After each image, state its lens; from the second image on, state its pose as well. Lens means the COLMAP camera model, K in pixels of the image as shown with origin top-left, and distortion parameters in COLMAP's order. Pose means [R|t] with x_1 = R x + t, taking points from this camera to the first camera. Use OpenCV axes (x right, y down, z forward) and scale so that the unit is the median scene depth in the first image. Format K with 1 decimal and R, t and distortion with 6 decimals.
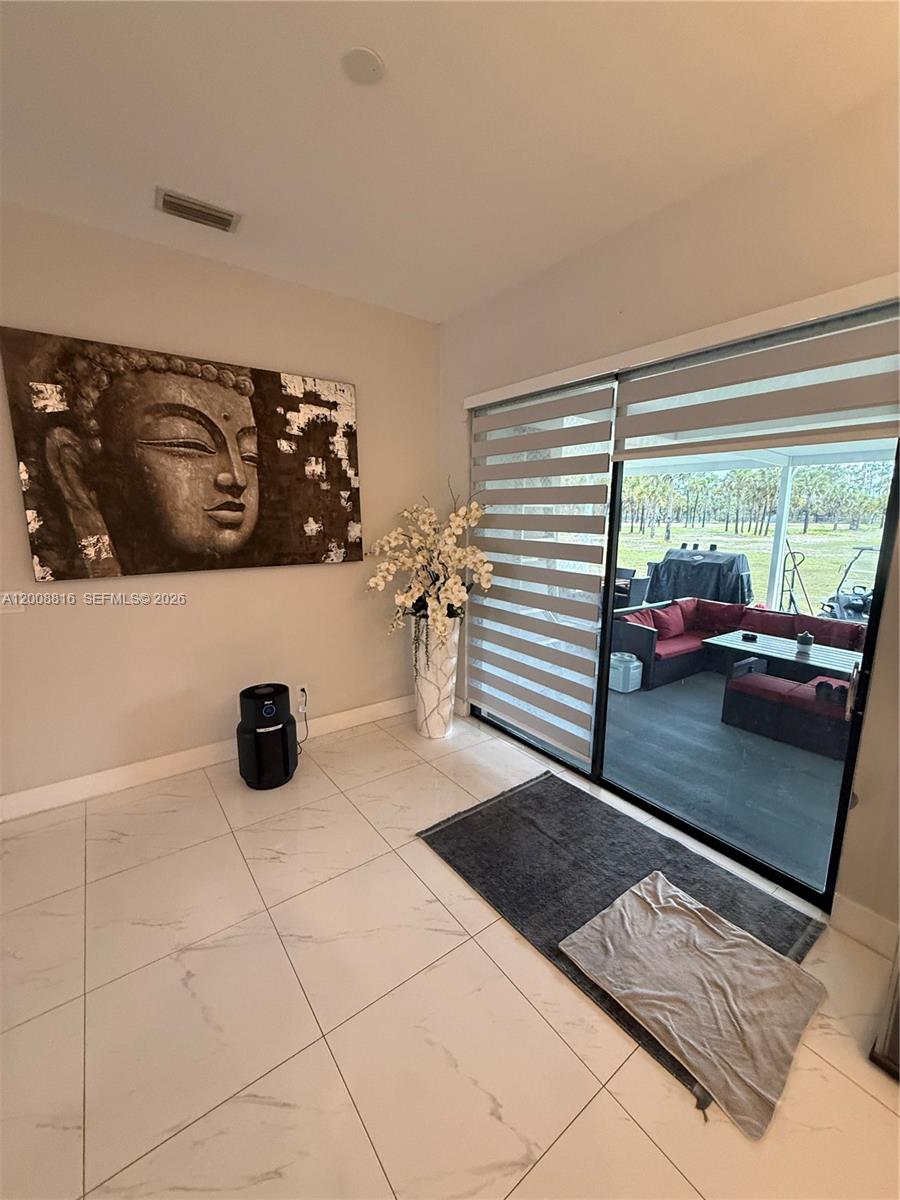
lens RADIAL K [[481.0, 0, 446.6], [0, 481.0, 599.2], [0, 0, 1]] dist [0.002269, 0.000141]
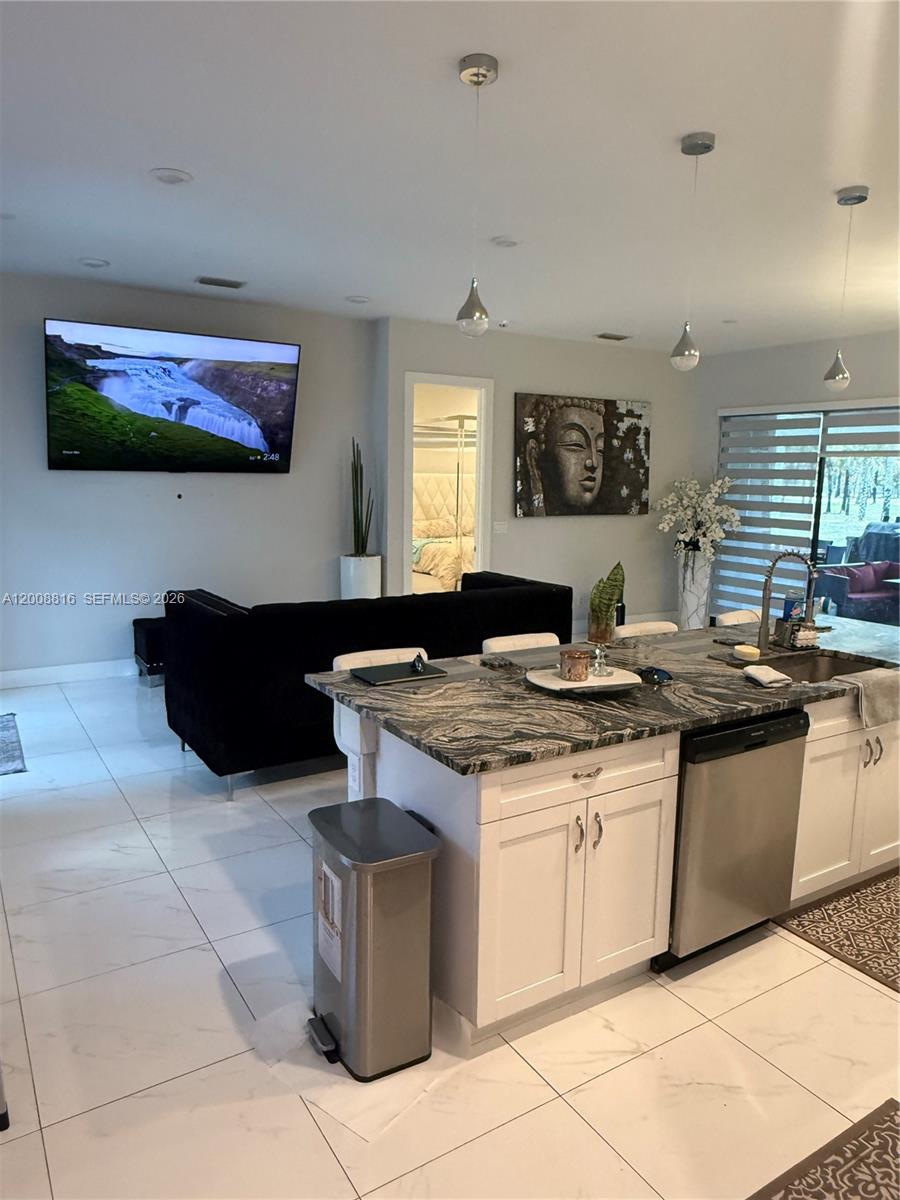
lens RADIAL K [[816.9, 0, 452.4], [0, 816.9, 599.7], [0, 0, 1]] dist [0.005990, 0.003946]
pose [[0.997828, 0.020274, -0.062679, -0.686806], [-0.022066, 0.999363, -0.028043, 0.304714], [0.062071, 0.029365, 0.997640, -1.775081]]
